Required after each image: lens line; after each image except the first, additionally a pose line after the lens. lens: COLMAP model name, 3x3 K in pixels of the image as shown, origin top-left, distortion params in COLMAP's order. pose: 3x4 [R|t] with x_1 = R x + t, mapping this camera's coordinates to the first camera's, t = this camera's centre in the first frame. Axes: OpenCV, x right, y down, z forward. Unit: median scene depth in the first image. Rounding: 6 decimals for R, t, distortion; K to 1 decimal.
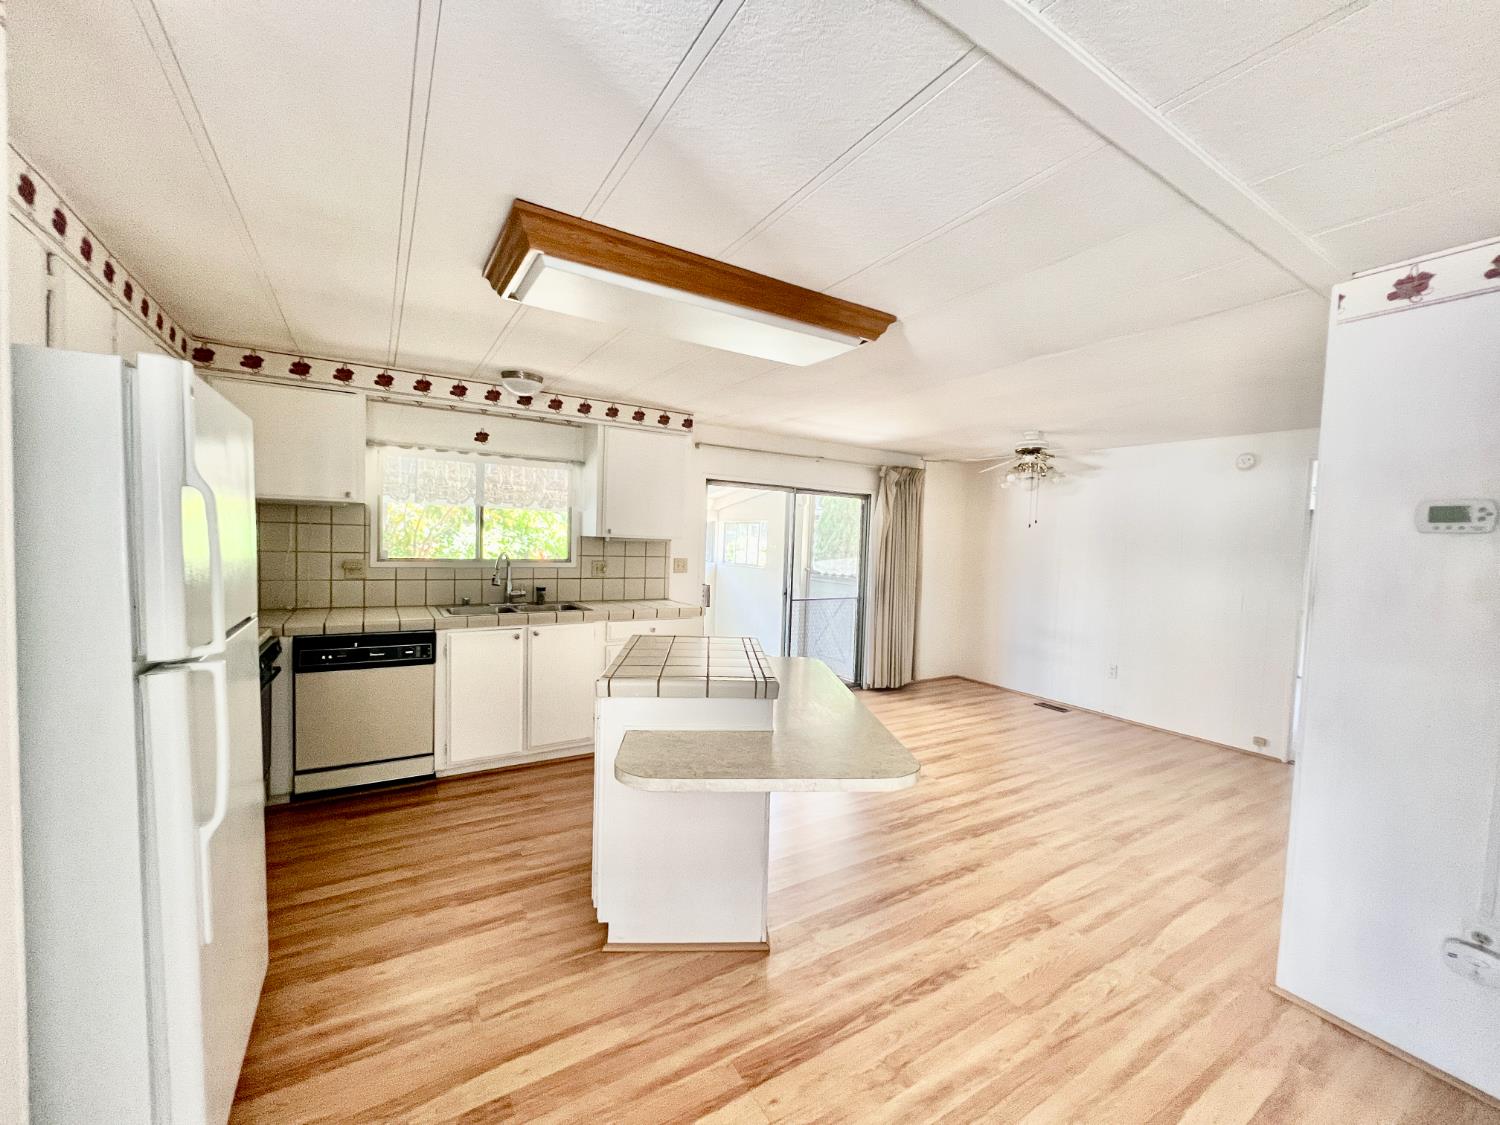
lens RADIAL K [[597.4, 0, 746.4], [0, 597.4, 562.7], [0, 0, 1]] dist [0.001347, 0.000280]
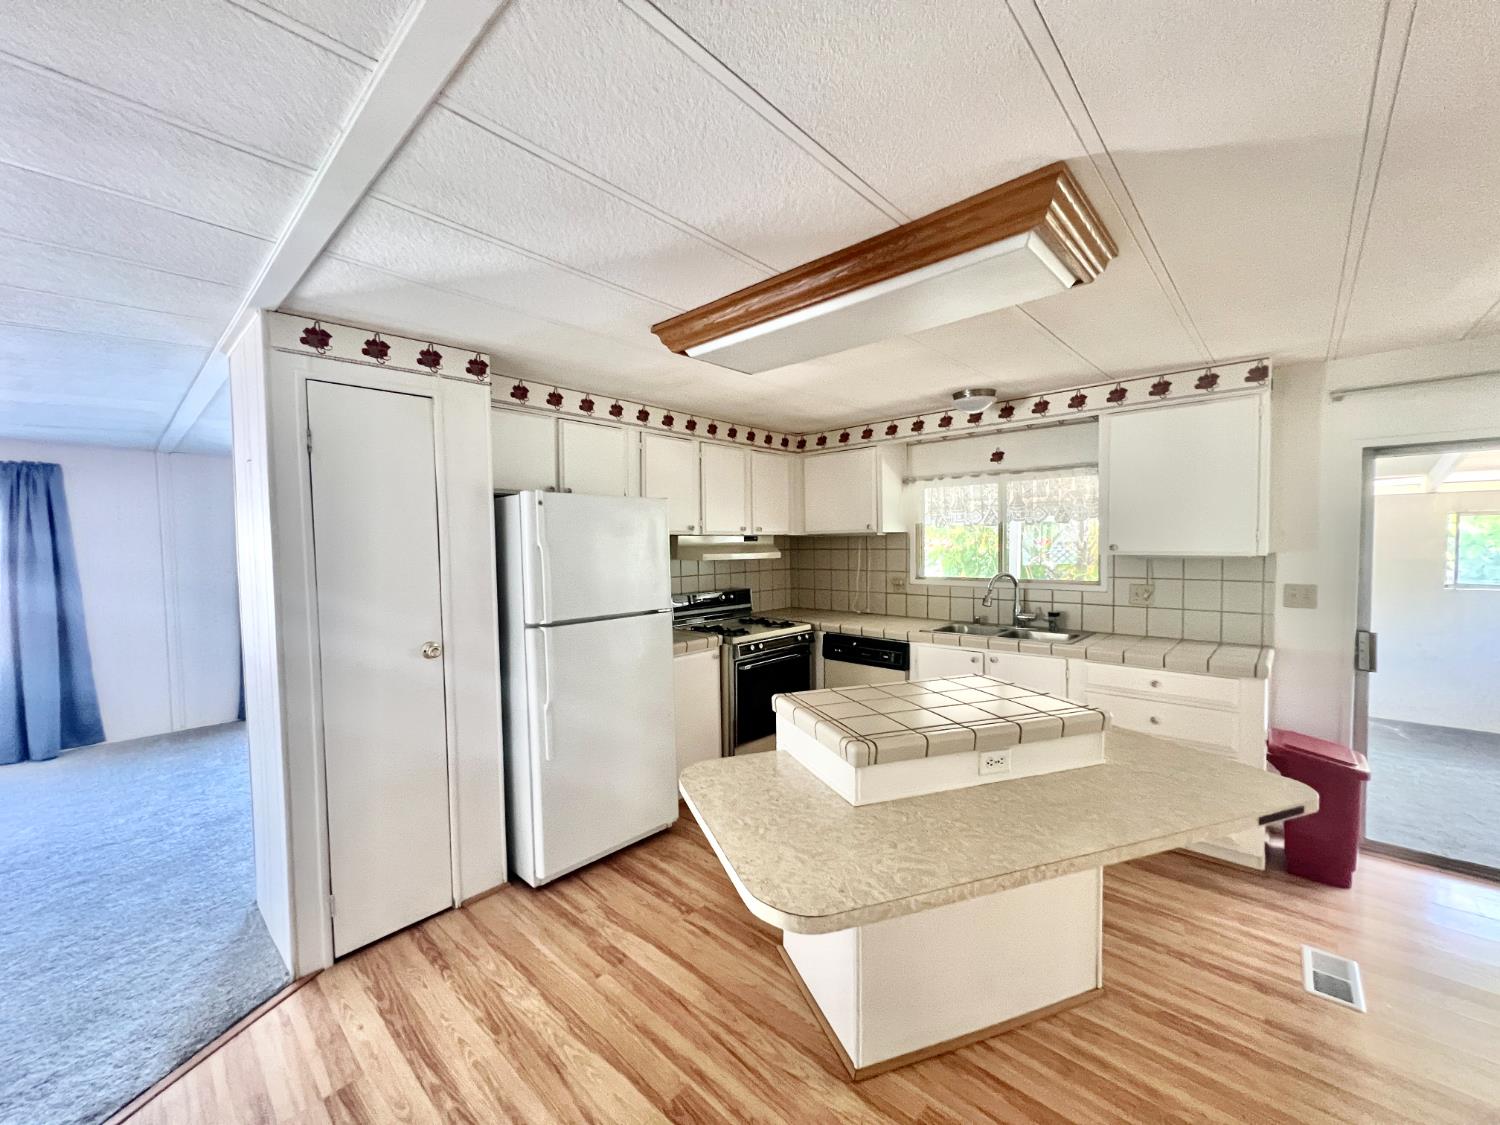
lens RADIAL K [[597.4, 0, 746.4], [0, 597.4, 562.7], [0, 0, 1]] dist [0.001347, 0.000280]
pose [[0.269467, -0.002547, -0.963006, 0.446163], [-0.017325, 0.999822, -0.007492, -0.020728], [0.962854, 0.018703, 0.269375, 0.367175]]
